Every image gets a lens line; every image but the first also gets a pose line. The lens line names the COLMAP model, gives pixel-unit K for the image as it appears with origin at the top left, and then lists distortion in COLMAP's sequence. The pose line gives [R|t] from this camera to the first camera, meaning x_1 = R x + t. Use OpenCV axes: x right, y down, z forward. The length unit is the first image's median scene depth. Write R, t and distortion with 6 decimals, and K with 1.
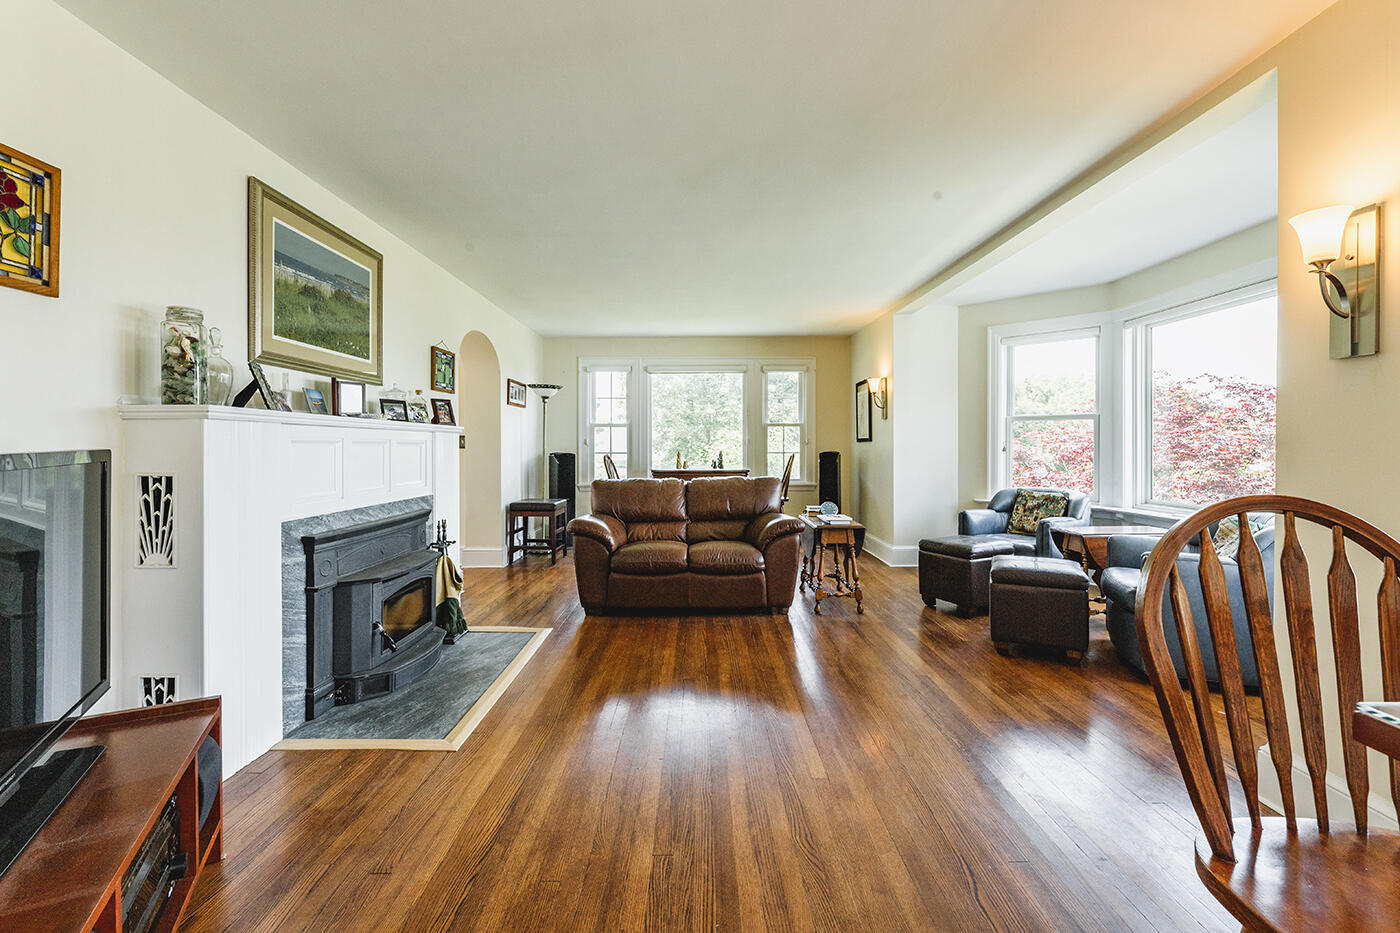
lens RADIAL K [[593.2, 0, 706.1], [0, 593.2, 446.4], [0, 0, 1]] dist [-0.001716, -0.000396]
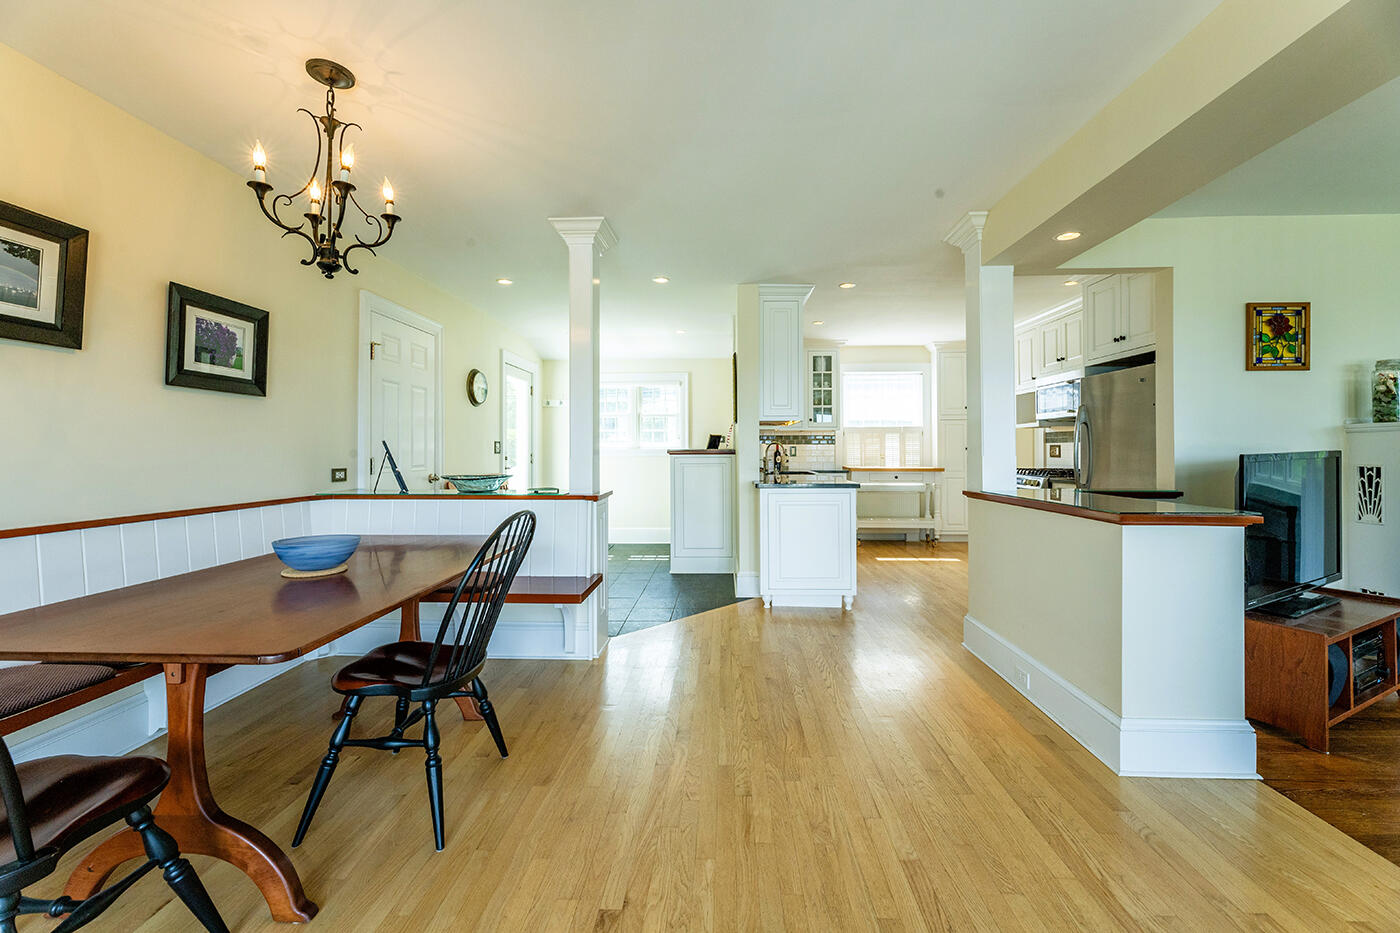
lens RADIAL K [[571.1, 0, 705.7], [0, 571.1, 444.0], [0, 0, 1]] dist [-0.000544, 0.000080]
pose [[-0.045593, -0.008154, -0.998927, 0.728627], [0.001941, 0.999964, -0.008252, -0.003842], [0.998958, -0.002315, -0.045575, -0.757790]]
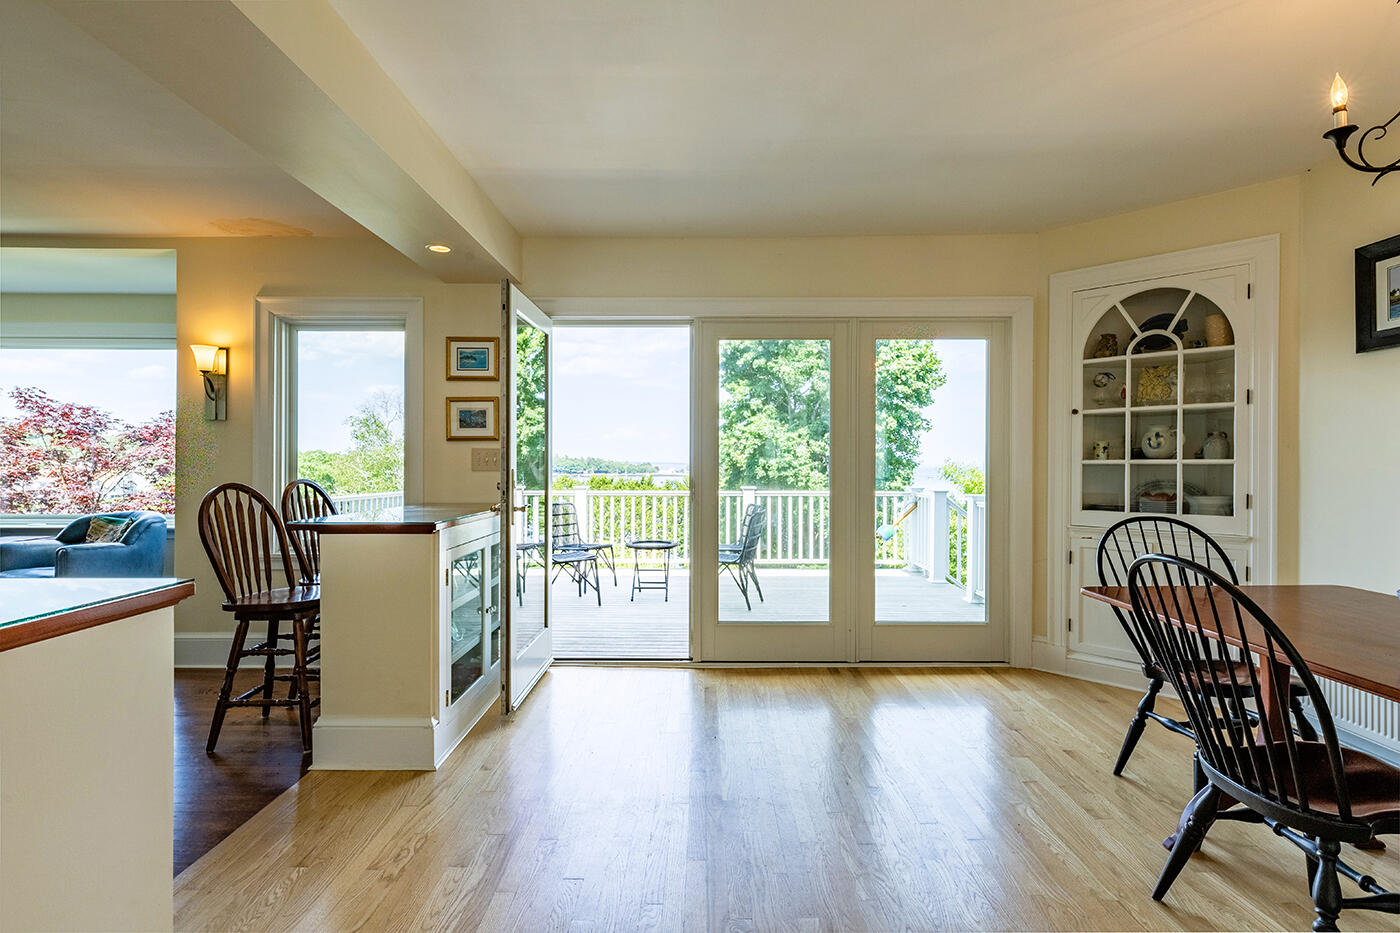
lens RADIAL K [[698.3, 0, 707.9], [0, 698.3, 465.9], [0, 0, 1]] dist [-0.001792, -0.000728]
pose [[0.006062, -0.001715, 0.999980, -1.105701], [-0.003207, 0.999993, 0.001735, -0.004877], [-0.999976, -0.003217, 0.006056, -0.597782]]
